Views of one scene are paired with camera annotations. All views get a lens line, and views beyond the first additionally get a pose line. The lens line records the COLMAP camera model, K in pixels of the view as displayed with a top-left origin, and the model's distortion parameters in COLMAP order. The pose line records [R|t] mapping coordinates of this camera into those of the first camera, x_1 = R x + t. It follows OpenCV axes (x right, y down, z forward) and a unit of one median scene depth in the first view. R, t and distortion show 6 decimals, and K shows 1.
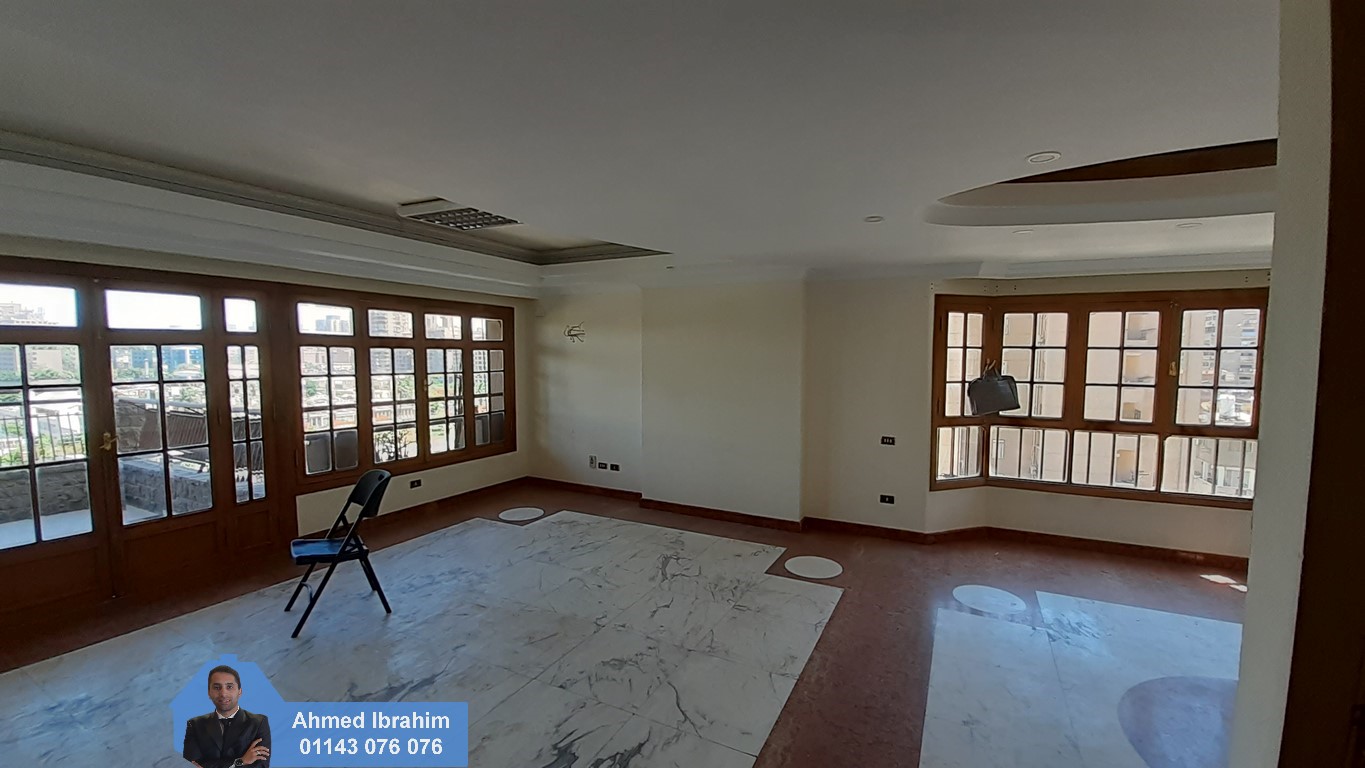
lens RADIAL K [[549.0, 0, 723.3], [0, 549.0, 394.2], [0, 0, 1]] dist [0.001256, -0.005437]
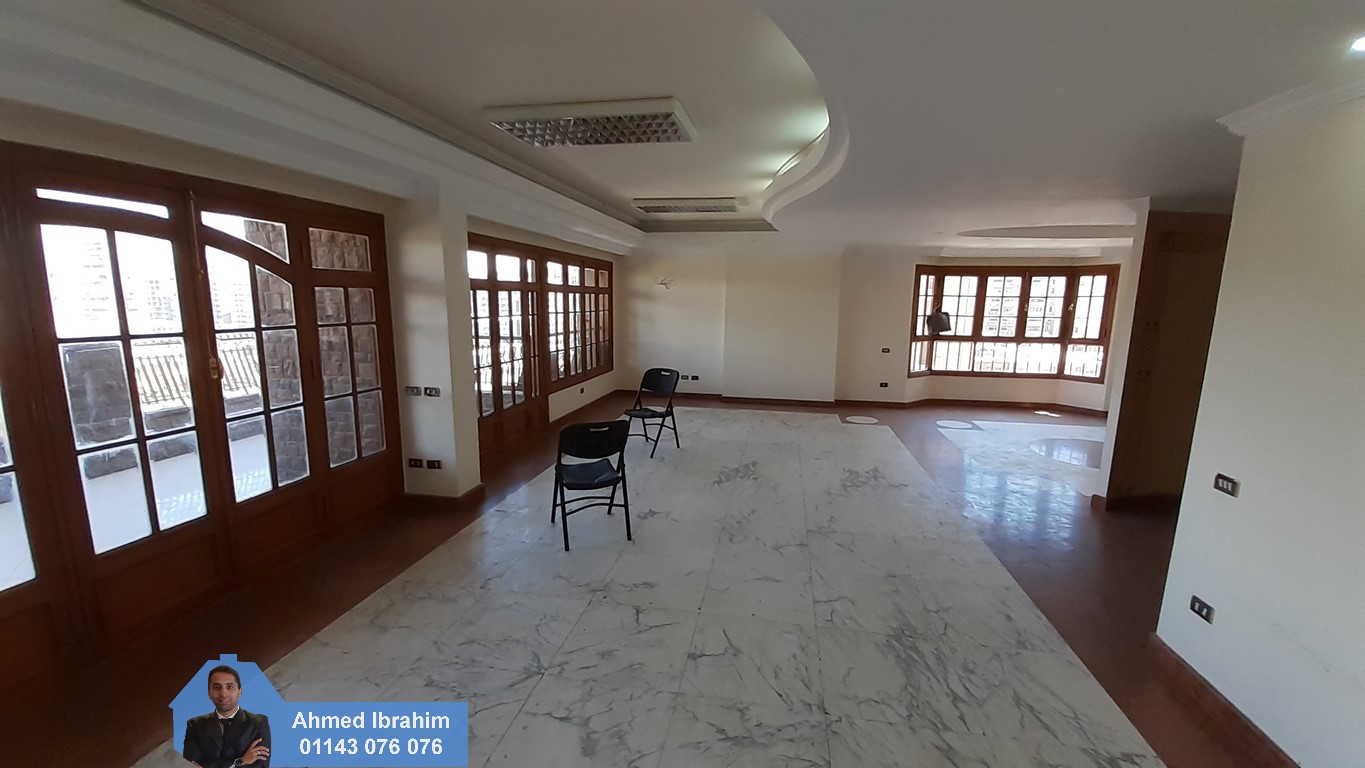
lens RADIAL K [[549.0, 0, 691.0], [0, 549.0, 399.0], [0, 0, 1]] dist [0.001256, -0.005437]
pose [[0.956330, -0.046993, 0.288486, -0.795802], [0.015699, 0.993824, 0.109849, 0.037527], [-0.291866, -0.100523, 0.951162, -0.474914]]
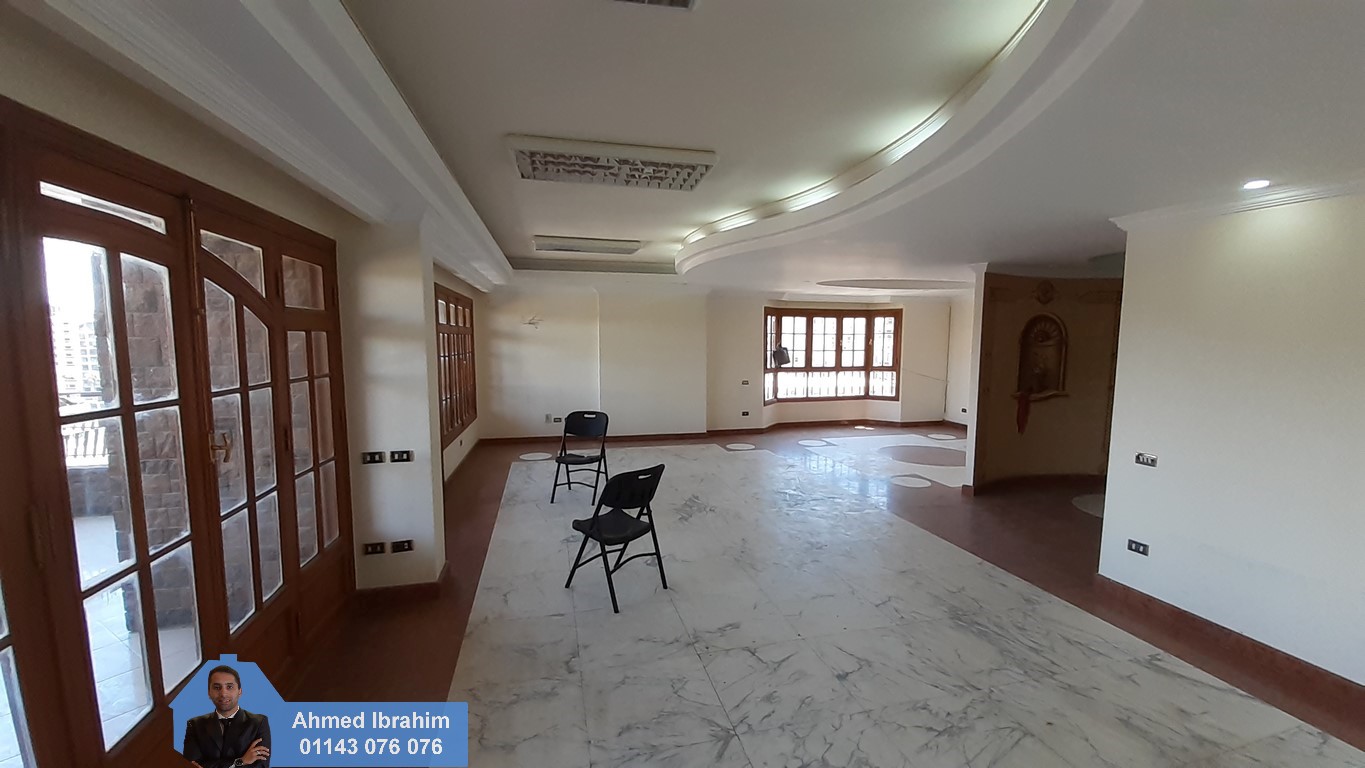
lens RADIAL K [[549.0, 0, 695.6], [0, 549.0, 398.1], [0, 0, 1]] dist [0.001256, -0.005437]
pose [[0.745026, -0.077355, 0.662535, -1.110850], [0.052468, 0.996971, 0.057402, 0.019959], [-0.664969, -0.008004, 0.746828, -0.313336]]
